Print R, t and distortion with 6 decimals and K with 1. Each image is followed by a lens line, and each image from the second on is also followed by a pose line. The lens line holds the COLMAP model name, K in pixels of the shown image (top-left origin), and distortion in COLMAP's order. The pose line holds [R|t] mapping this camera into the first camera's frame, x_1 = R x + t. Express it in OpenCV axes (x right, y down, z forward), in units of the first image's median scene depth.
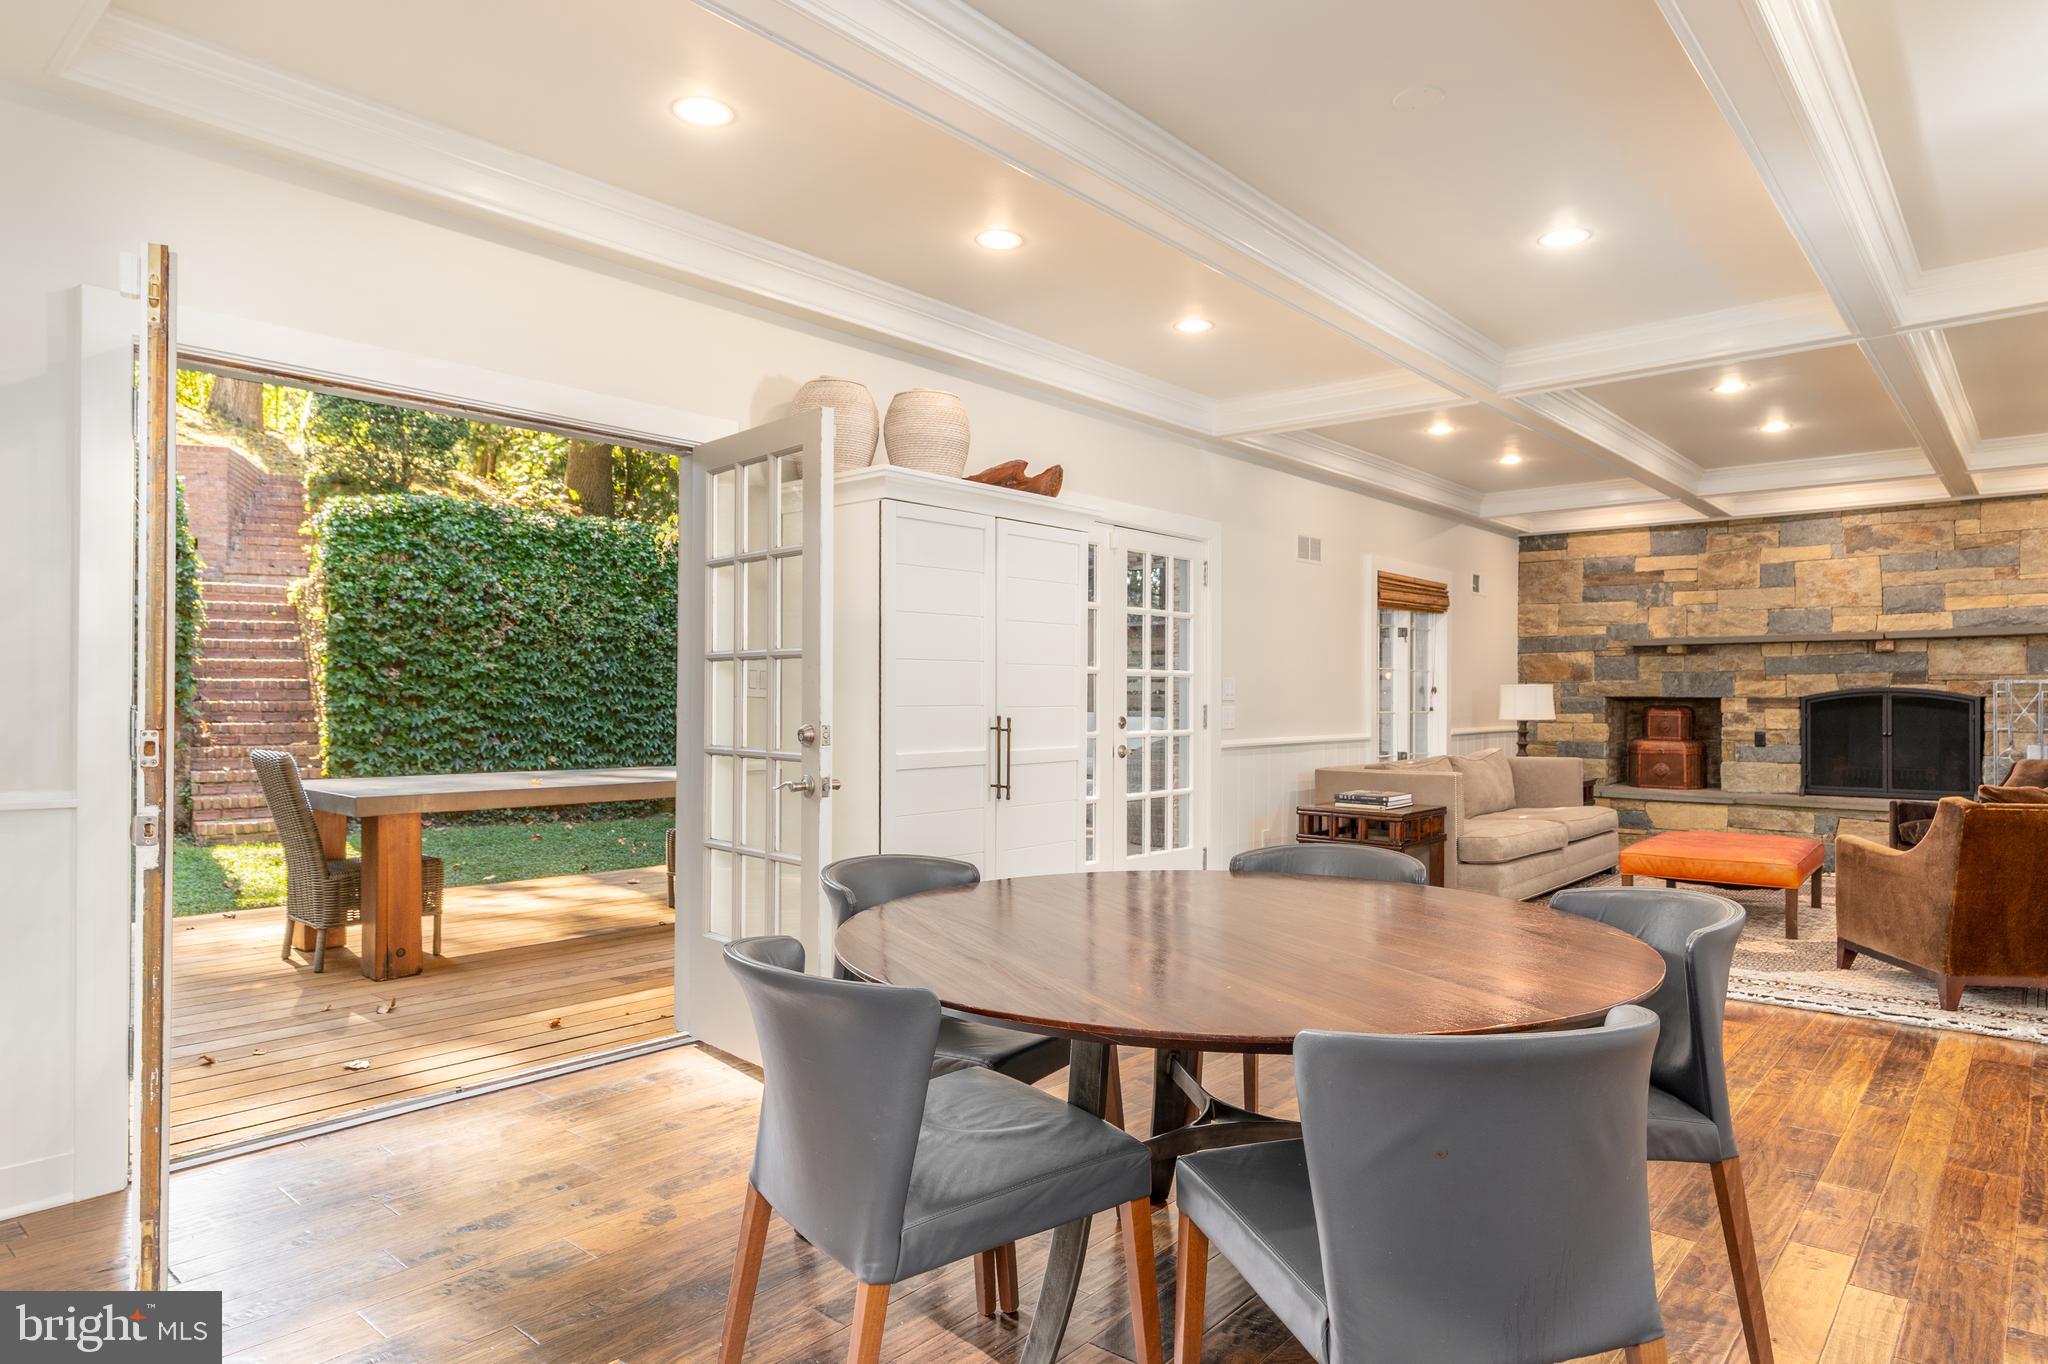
lens RADIAL K [[1207.8, 0, 1024.6], [0, 1207.8, 692.6], [0, 0, 1]] dist [0.012592, -0.002664]
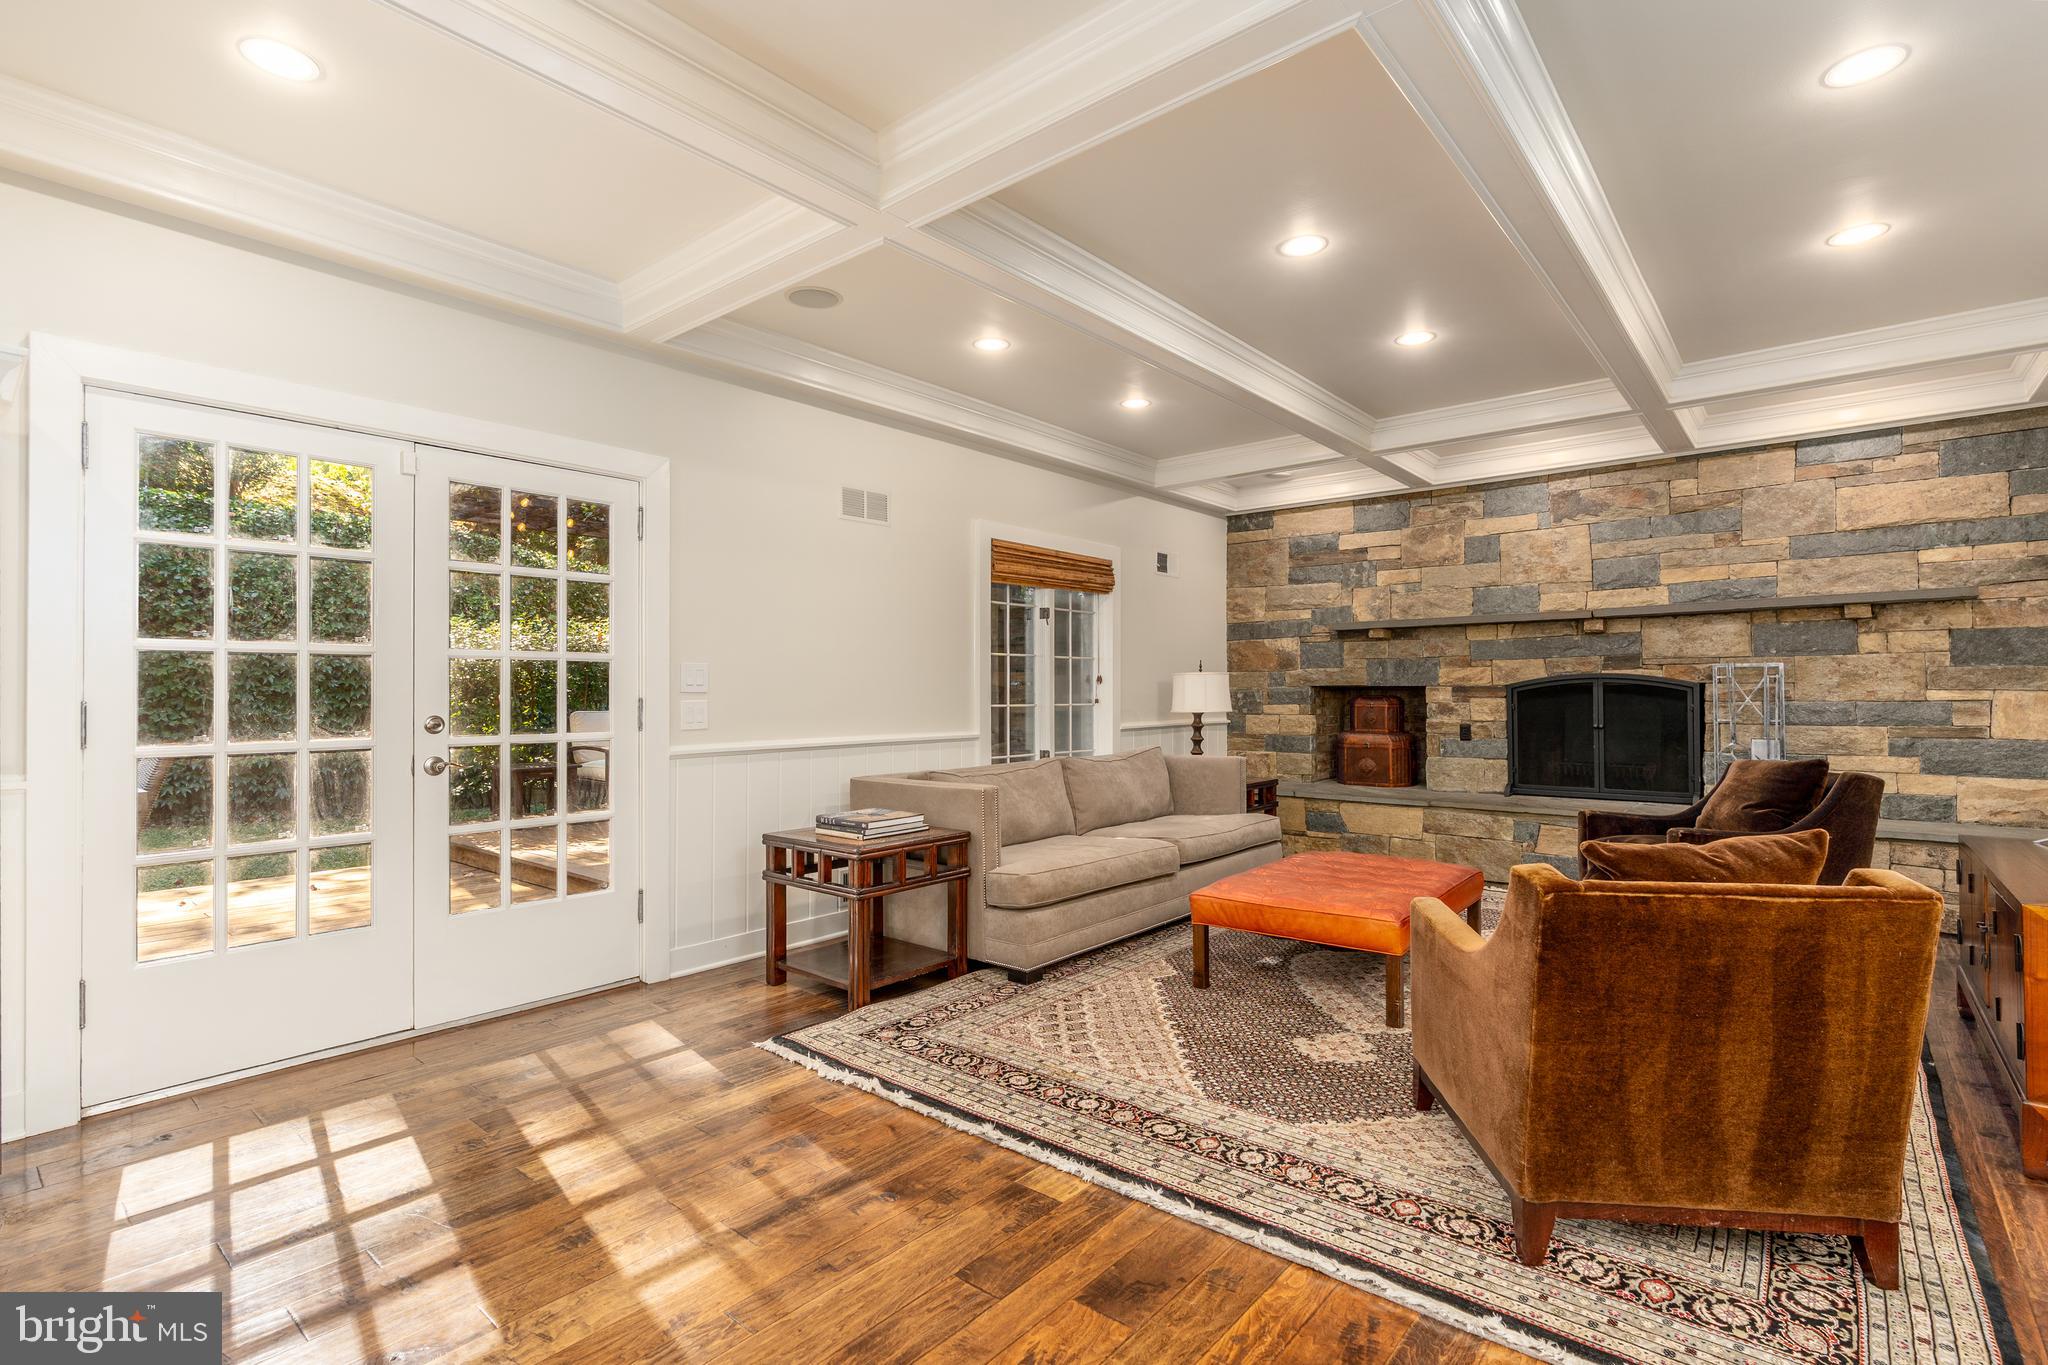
lens RADIAL K [[931.2, 0, 1028.1], [0, 931.2, 681.9], [0, 0, 1]] dist [-0.003536, 0.001694]
pose [[0.999974, -0.006123, -0.003905, 0.292833], [0.006099, 0.999964, -0.005970, 0.003434], [0.003941, 0.005946, 0.999975, 0.317278]]
